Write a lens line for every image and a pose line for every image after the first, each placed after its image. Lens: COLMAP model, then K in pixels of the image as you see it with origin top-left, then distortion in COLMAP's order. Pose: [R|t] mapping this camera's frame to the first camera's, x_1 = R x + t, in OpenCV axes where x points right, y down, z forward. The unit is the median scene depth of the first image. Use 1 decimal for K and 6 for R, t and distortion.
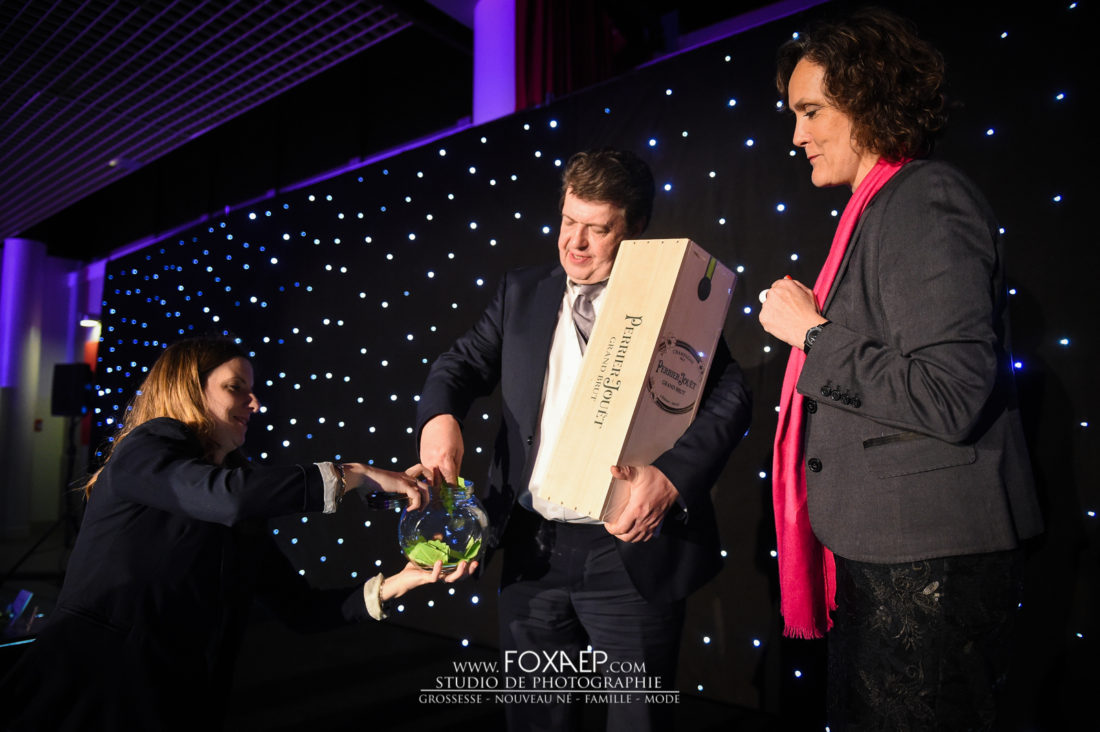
lens RADIAL K [[740.8, 0, 551.3], [0, 740.8, 366.8], [0, 0, 1]] dist [-0.049353, -0.007600]
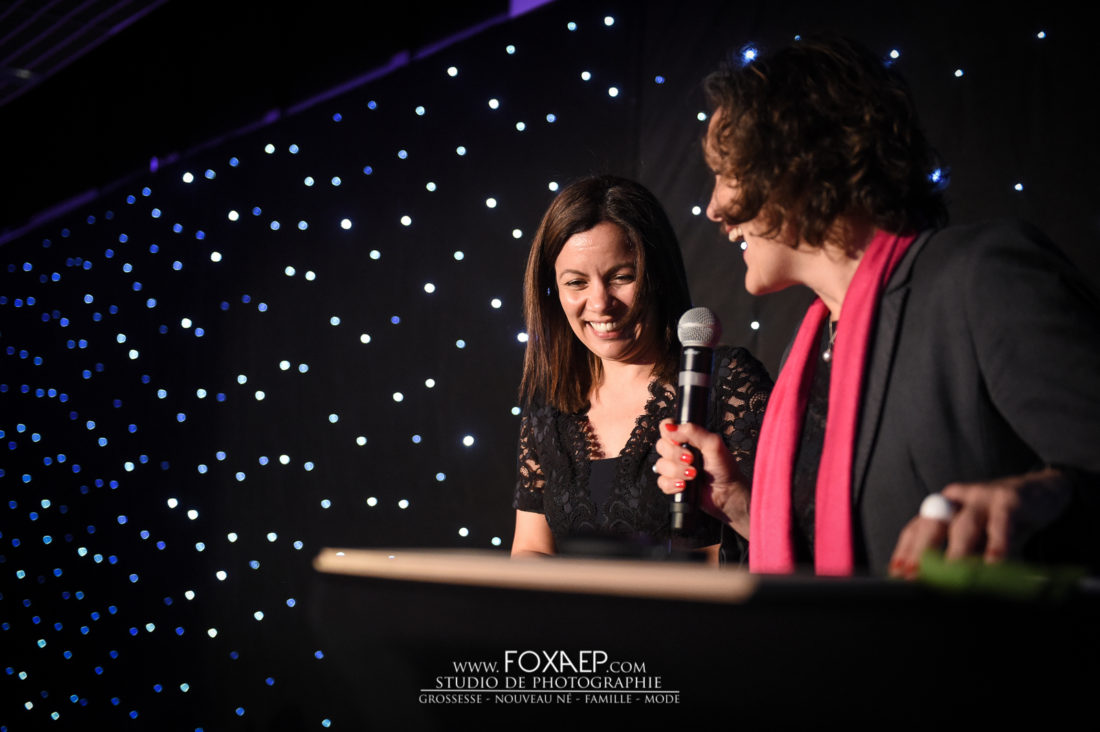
lens RADIAL K [[1542.6, 0, 526.4], [0, 1542.6, 365.8], [0, 0, 1]] dist [0.167958, 0.000000]
pose [[0.960223, -0.001490, -0.279229, 0.202943], [-0.007060, 0.999537, -0.029612, -0.024567], [0.279144, 0.030405, 0.959768, -0.105122]]
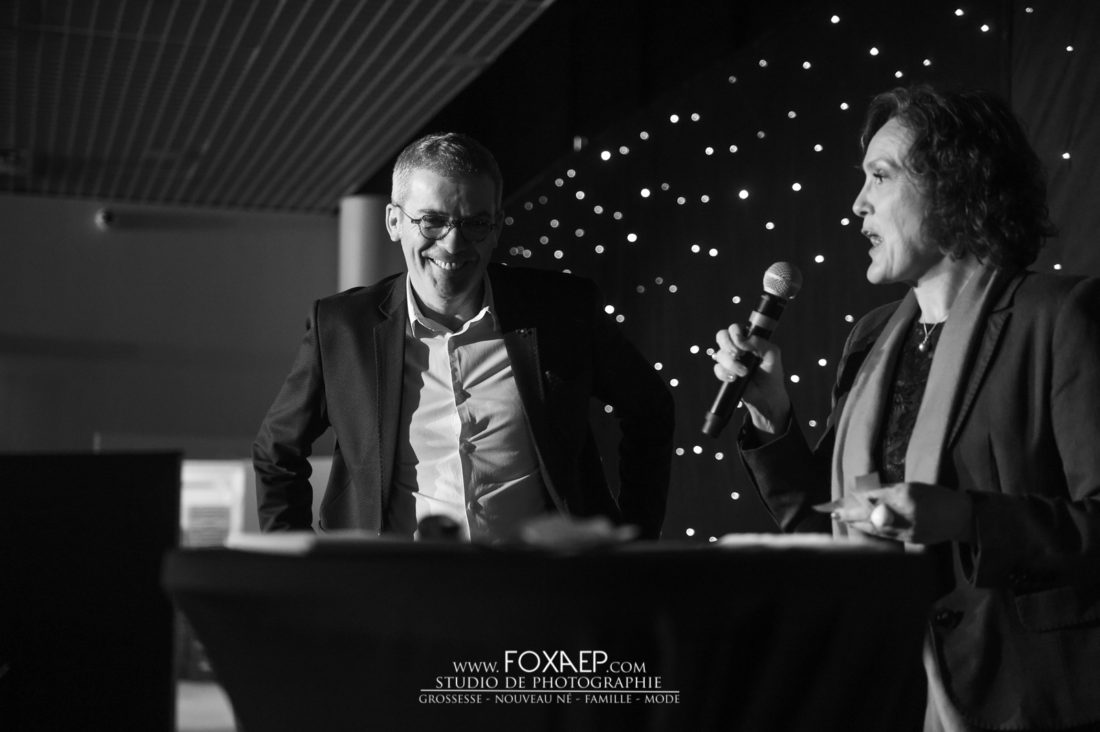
lens RADIAL K [[1823.2, 0, 524.8], [0, 1823.2, 398.6], [0, 0, 1]] dist [0.178076, 0.000000]
pose [[0.809713, -0.036606, -0.585683, 0.360319], [0.045250, 0.998976, 0.000120, -0.028524], [0.585079, -0.026599, 0.810540, -0.159072]]
